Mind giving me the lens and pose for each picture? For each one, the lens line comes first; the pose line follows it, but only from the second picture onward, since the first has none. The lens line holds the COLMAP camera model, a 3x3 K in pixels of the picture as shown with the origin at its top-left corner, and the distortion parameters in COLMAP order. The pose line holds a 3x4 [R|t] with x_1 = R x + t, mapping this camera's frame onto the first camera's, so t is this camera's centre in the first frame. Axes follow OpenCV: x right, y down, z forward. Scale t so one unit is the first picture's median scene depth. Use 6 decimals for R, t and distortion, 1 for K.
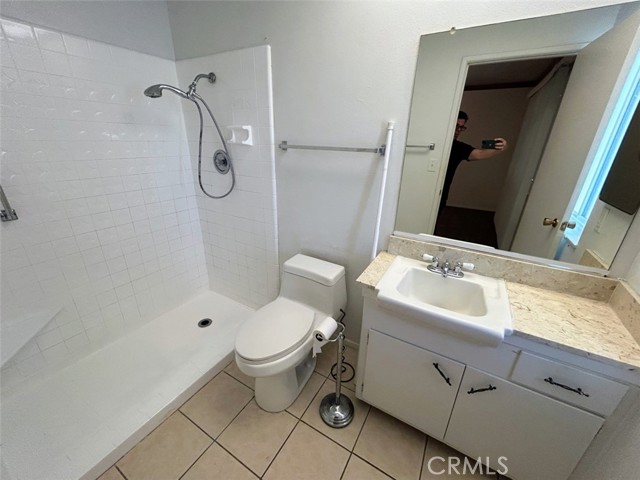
lens RADIAL K [[259.6, 0, 320.0], [0, 259.6, 240.0], [0, 0, 1]] dist [0.000227, -0.000450]
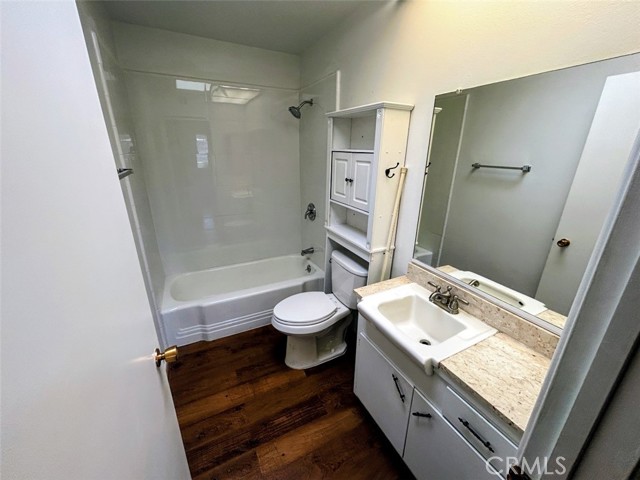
lens RADIAL K [[259.6, 0, 320.0], [0, 259.6, 240.0], [0, 0, 1]] dist [0.000227, -0.000450]
pose [[0.834184, 0.169316, -0.524852, 0.687107], [-0.193996, 0.980969, 0.008127, -0.059916], [0.516239, 0.095040, 0.851155, -0.199835]]
